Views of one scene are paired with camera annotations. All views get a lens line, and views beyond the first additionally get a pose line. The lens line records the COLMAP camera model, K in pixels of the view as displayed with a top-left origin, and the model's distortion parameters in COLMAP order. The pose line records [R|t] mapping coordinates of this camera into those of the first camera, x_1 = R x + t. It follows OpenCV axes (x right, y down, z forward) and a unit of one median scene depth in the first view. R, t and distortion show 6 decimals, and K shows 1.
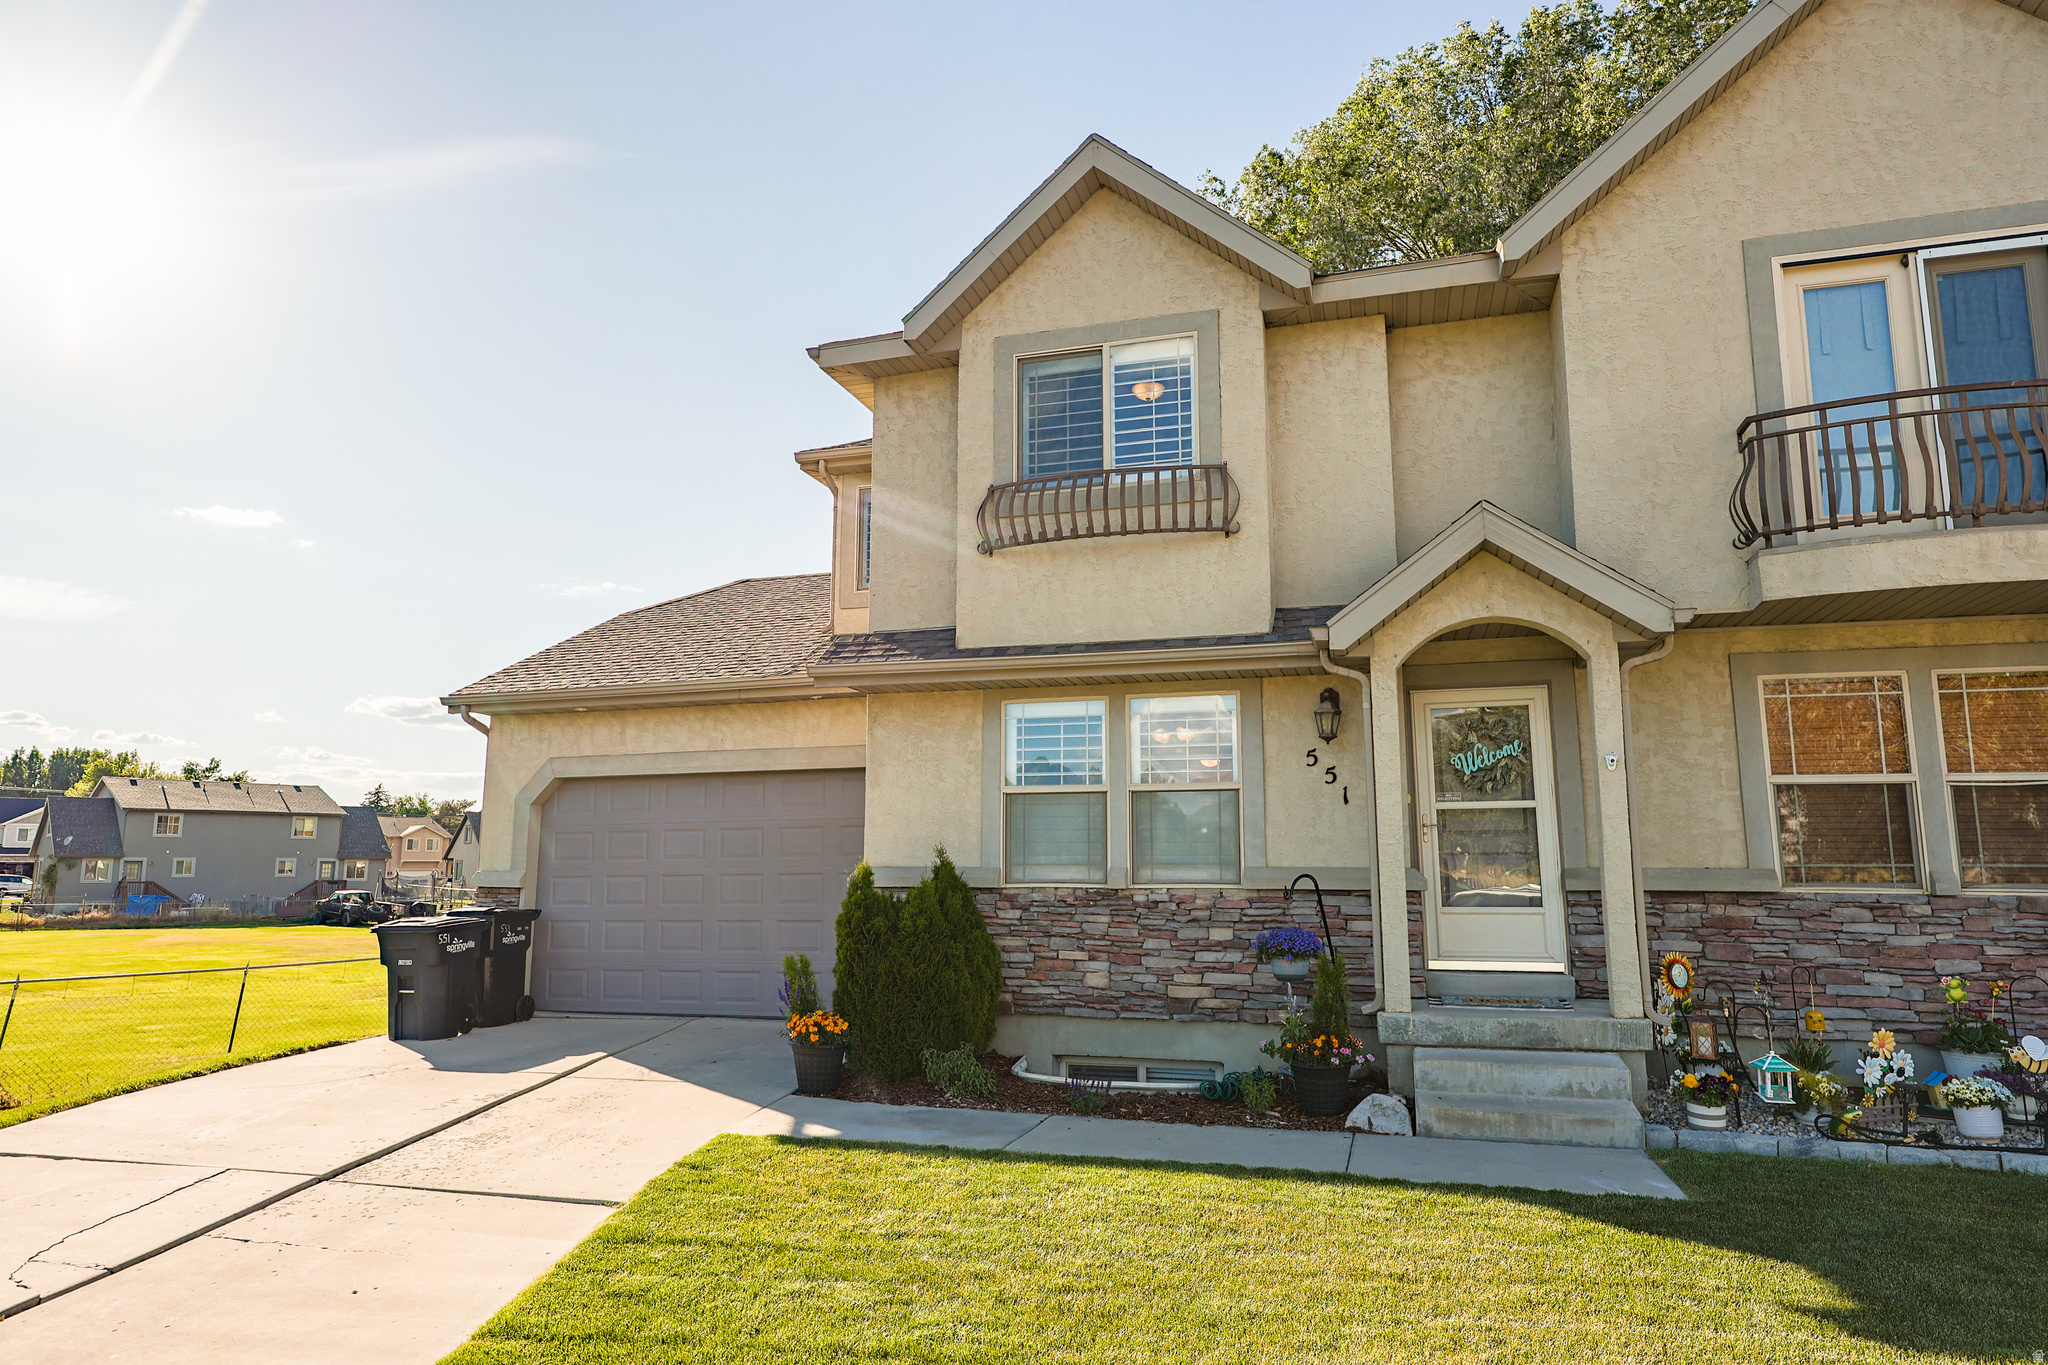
lens RADIAL K [[1213.2, 0, 1025.7], [0, 1213.2, 679.7], [0, 0, 1]] dist [0.007772, 0.000507]
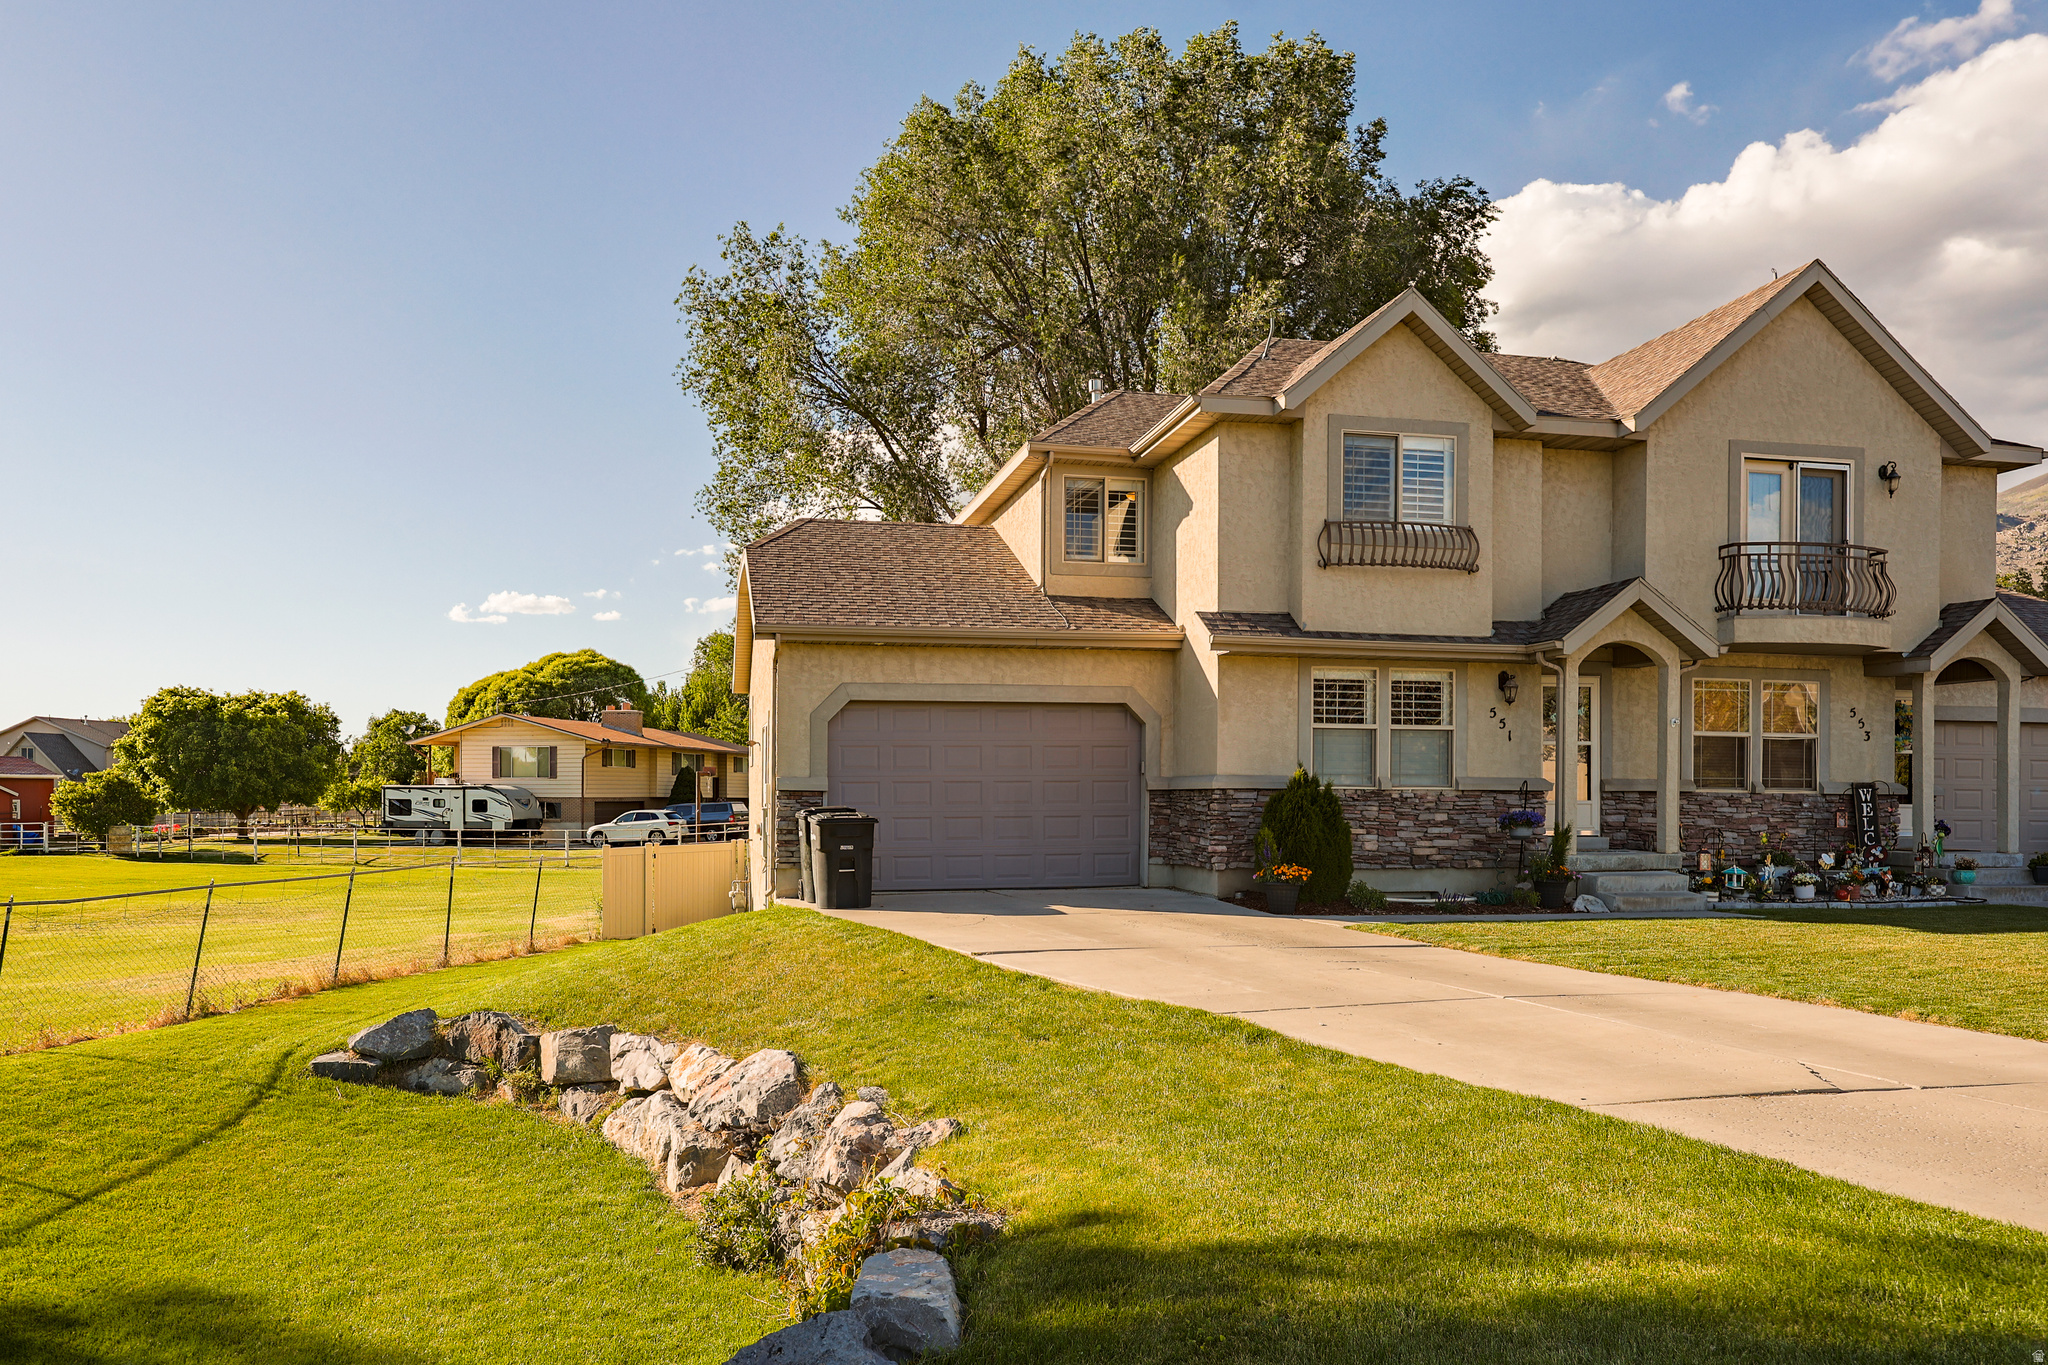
lens RADIAL K [[1288.2, 0, 1001.4], [0, 1288.2, 796.3], [0, 0, 1]] dist [0.011987, 0.001793]
pose [[0.883850, 0.003542, 0.467758, -1.171279], [-0.075846, 0.987824, 0.135836, -0.011796], [-0.461581, -0.155536, 0.873356, -0.252645]]
